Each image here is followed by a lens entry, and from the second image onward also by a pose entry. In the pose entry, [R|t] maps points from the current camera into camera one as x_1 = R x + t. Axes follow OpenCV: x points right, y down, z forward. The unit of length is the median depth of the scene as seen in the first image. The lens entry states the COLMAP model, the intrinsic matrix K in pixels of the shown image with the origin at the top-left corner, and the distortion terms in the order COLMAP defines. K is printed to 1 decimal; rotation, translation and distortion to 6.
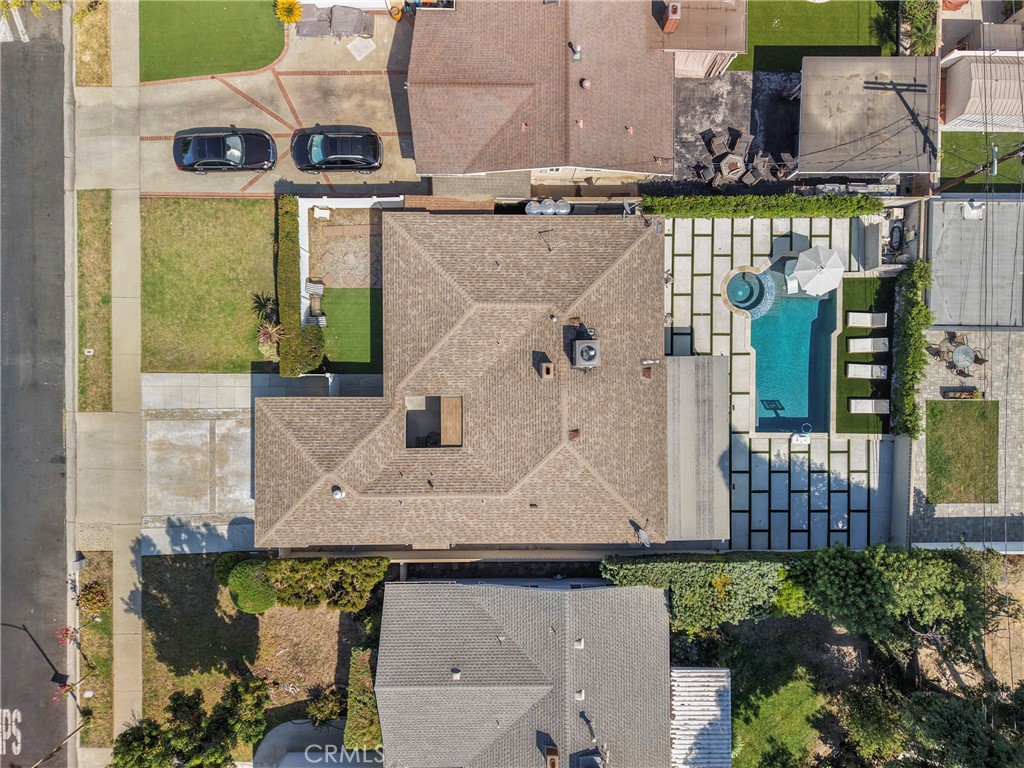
lens RADIAL K [[698.0, 0, 512.0], [0, 698.0, 384.0], [0, 0, 1]] dist [0.024488, -0.006635]
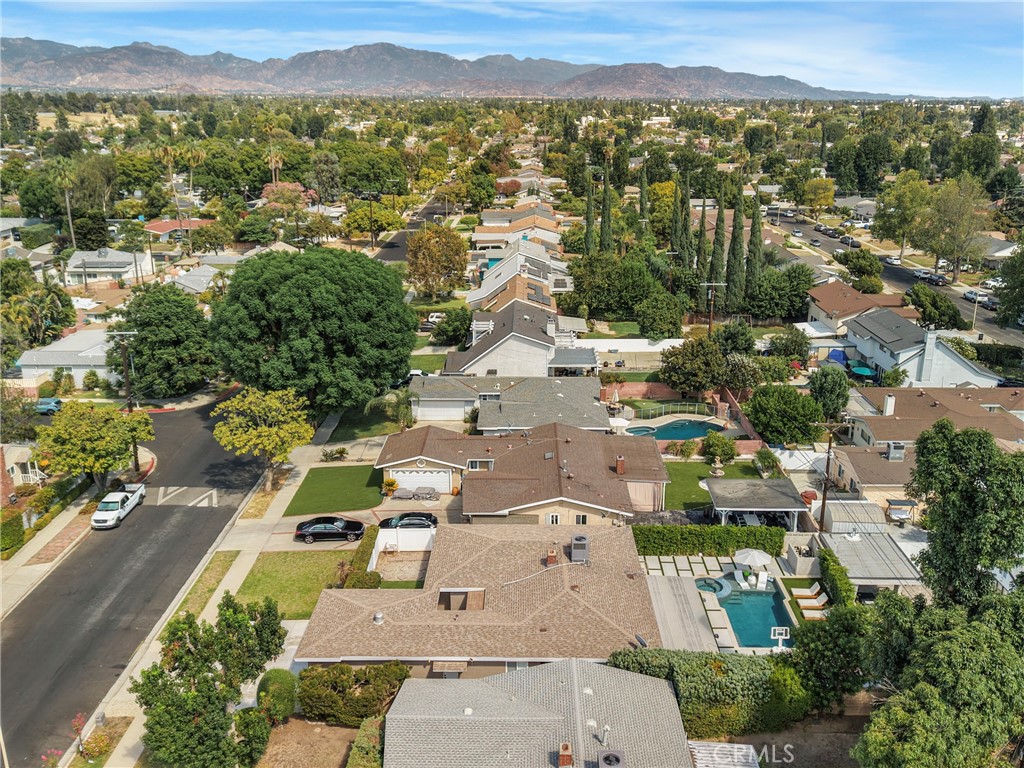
lens RADIAL K [[967.9, 0, 512.0], [0, 967.9, 384.0], [0, 0, 1]] dist [0.155455, -0.329417]
pose [[0.999746, -0.001578, -0.022489, 0.016138], [-0.021198, 0.273709, -0.961579, 1.602667], [0.007673, 0.961811, 0.273606, 0.161929]]
